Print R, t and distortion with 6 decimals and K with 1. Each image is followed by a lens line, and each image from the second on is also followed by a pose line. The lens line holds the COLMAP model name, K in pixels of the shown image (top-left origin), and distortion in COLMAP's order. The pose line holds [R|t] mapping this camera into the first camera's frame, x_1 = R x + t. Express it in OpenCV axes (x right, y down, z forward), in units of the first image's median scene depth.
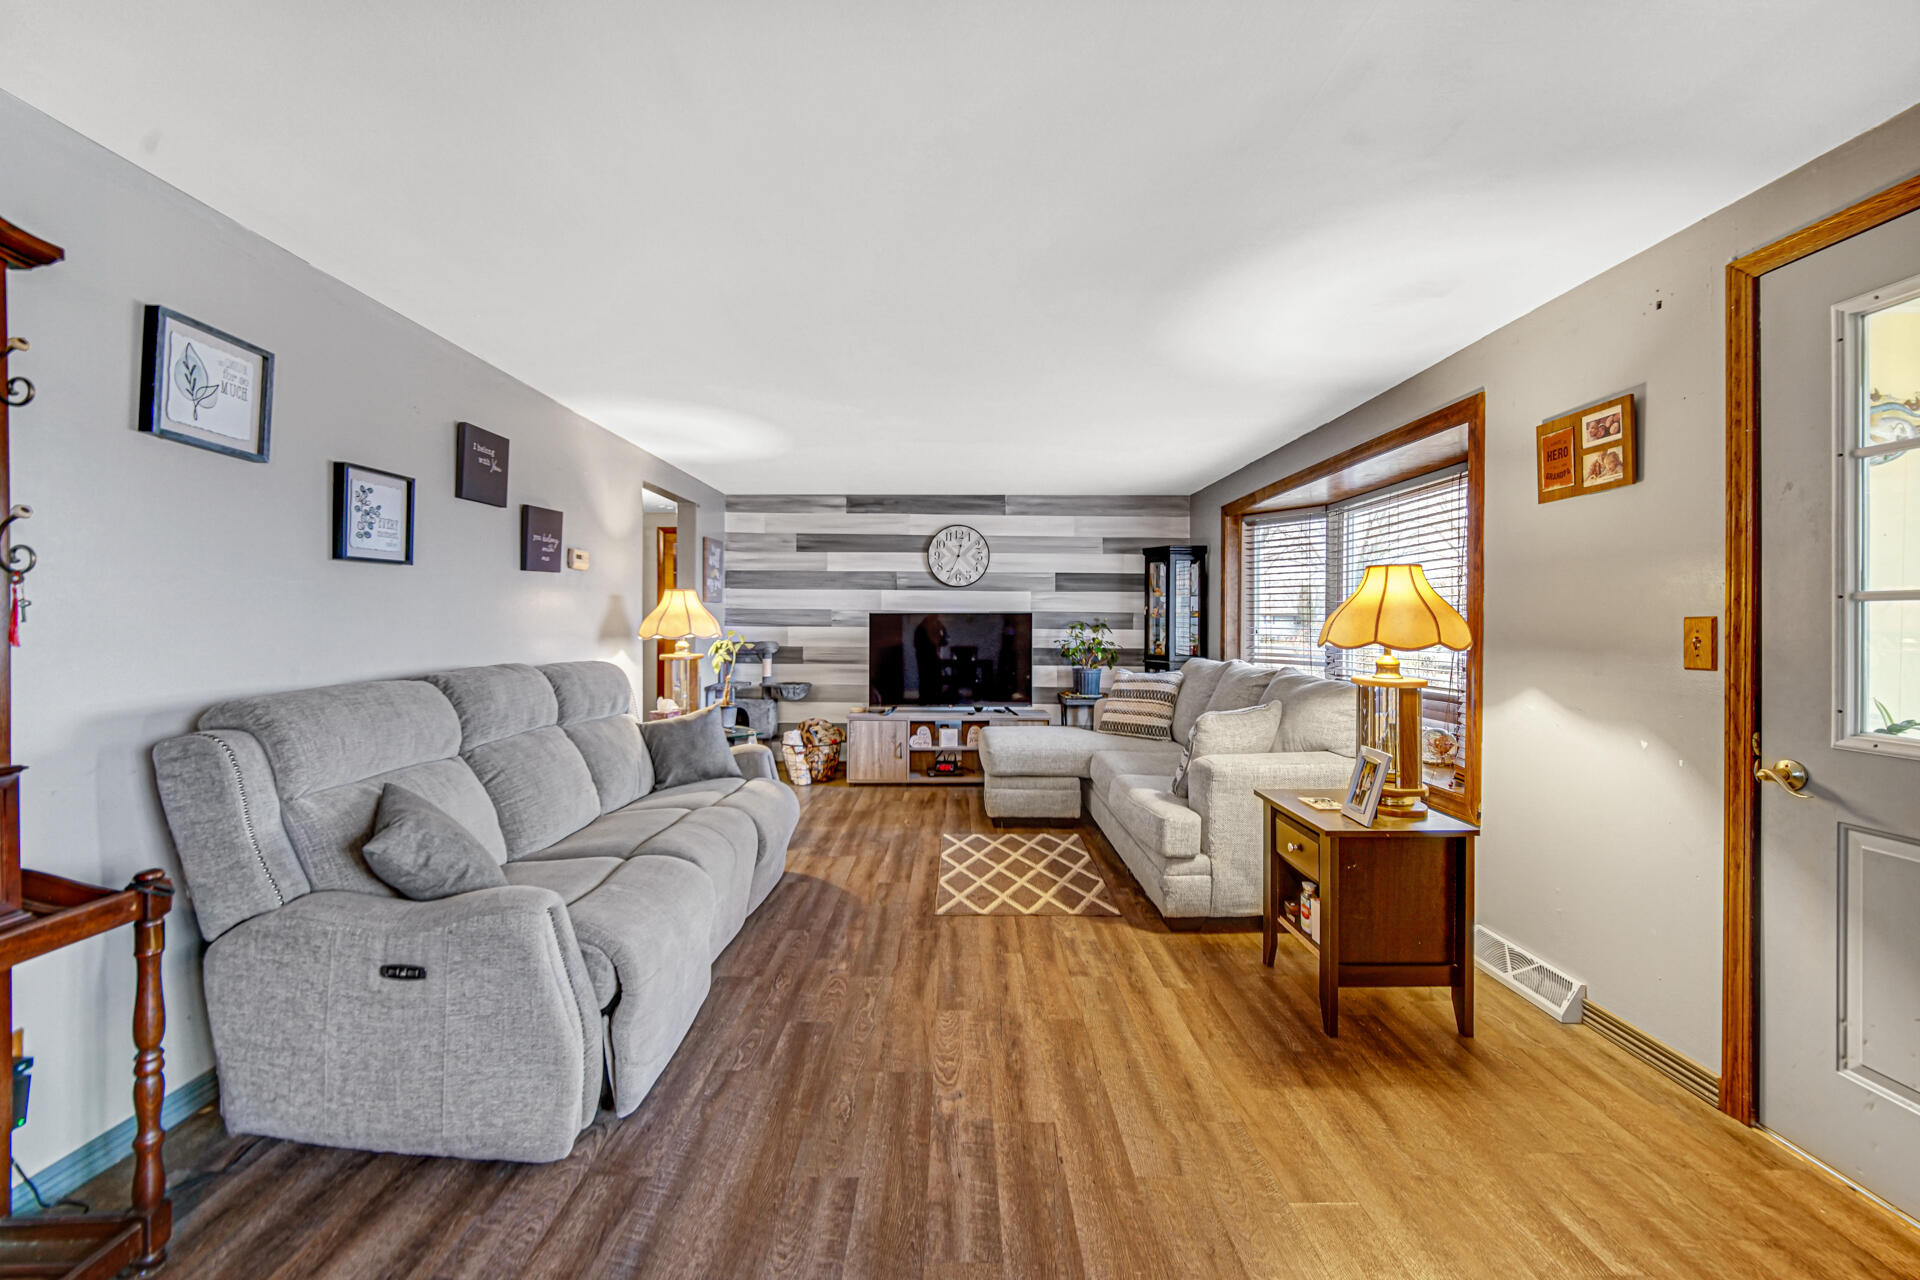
lens RADIAL K [[774.7, 0, 953.2], [0, 774.7, 649.1], [0, 0, 1]] dist [-0.001110, -0.000758]
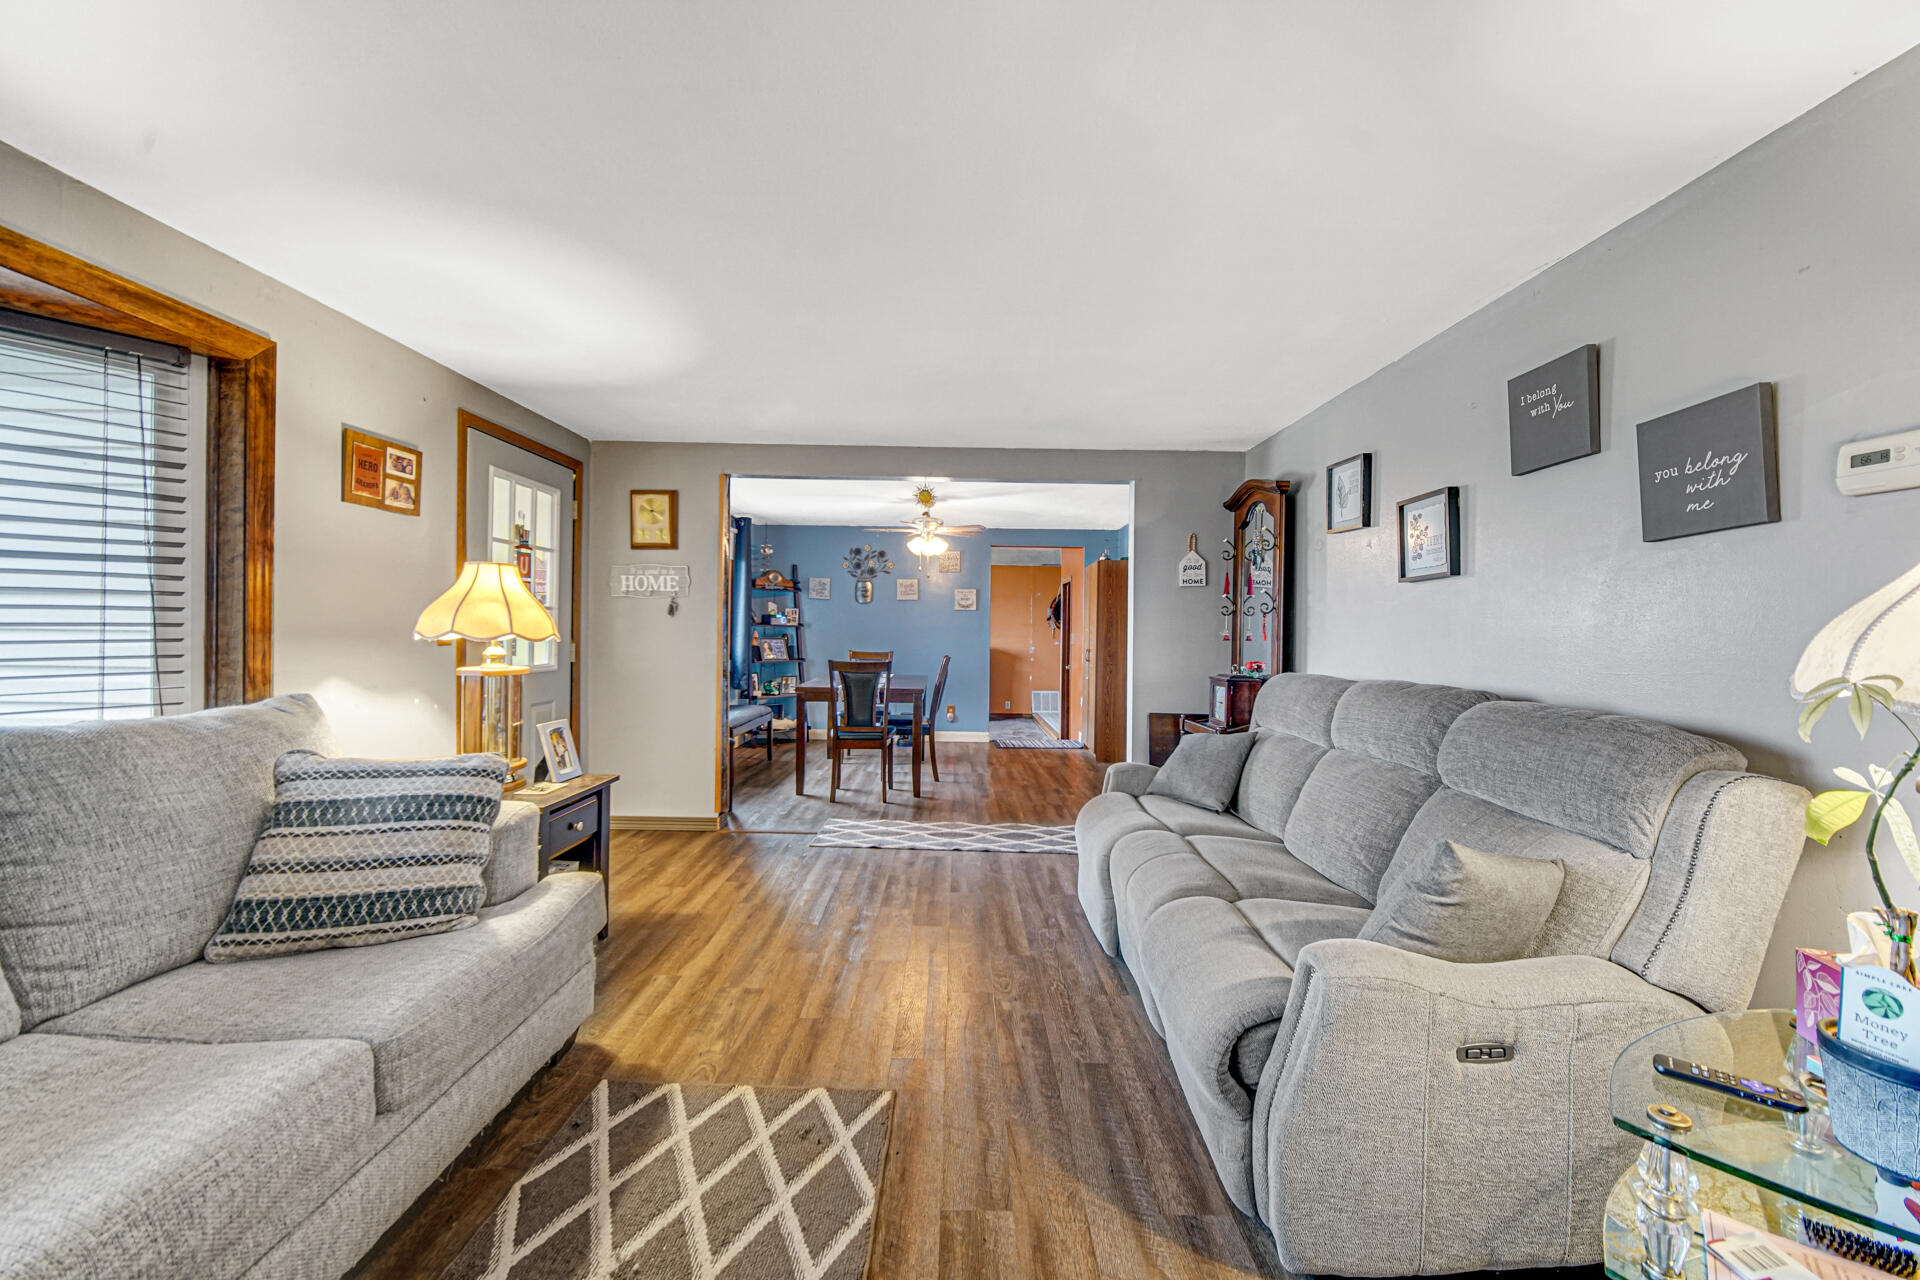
lens RADIAL K [[755.6, 0, 960.0], [0, 755.6, 640.0], [0, 0, 1]] dist [0.001590, 0.000366]
pose [[-0.999811, -0.018862, -0.004723, -0.086849], [-0.019071, 0.998622, 0.048899, -0.067270], [0.003794, 0.048980, -0.998793, 2.111870]]
